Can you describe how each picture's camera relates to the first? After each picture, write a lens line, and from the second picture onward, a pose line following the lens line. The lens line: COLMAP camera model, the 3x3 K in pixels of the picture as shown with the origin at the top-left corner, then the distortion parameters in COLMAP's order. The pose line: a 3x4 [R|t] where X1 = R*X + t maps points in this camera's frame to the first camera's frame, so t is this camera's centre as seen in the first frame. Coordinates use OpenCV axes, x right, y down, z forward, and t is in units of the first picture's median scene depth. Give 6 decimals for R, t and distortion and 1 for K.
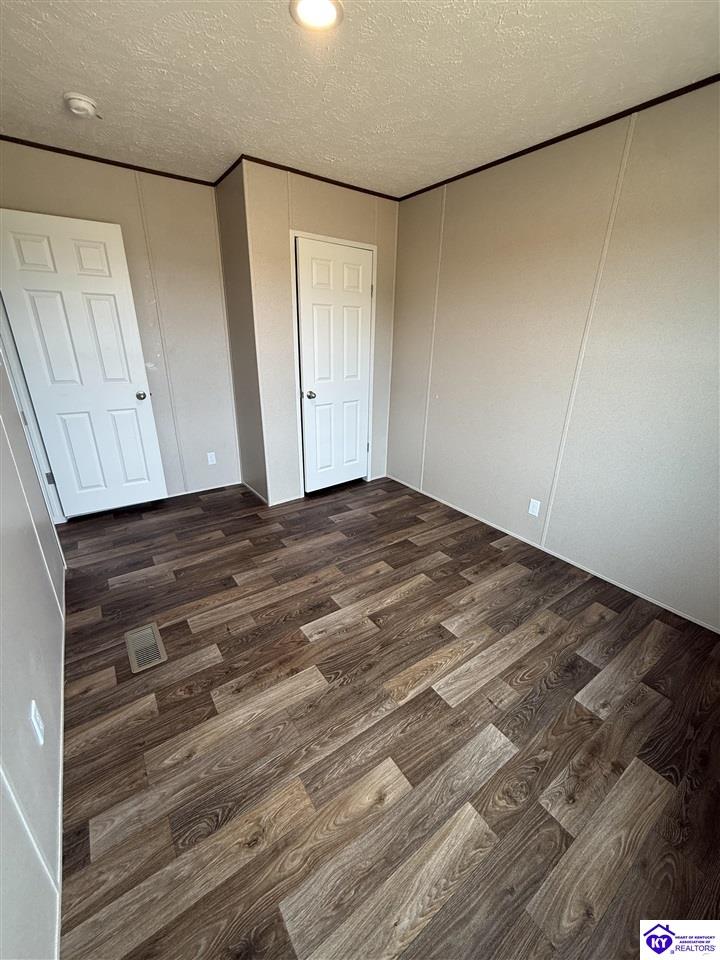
lens RADIAL K [[390.2, 0, 360.2], [0, 390.2, 452.8], [0, 0, 1]] dist [0.001419, 0.000168]
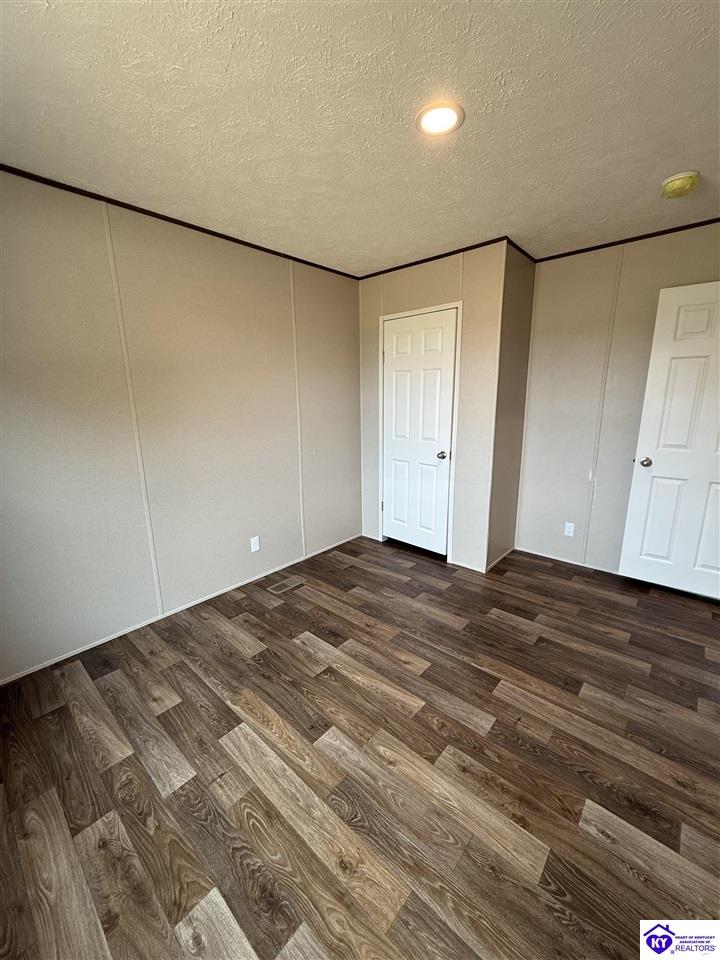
lens RADIAL K [[390.7, 0, 360.1], [0, 390.7, 419.1], [0, 0, 1]] dist [0.001770, 0.000051]
pose [[0.222204, 0.030301, -0.974529, 0.860770], [-0.265958, 0.963496, -0.030684, -0.159138], [0.938025, 0.266001, 0.222152, 0.585534]]
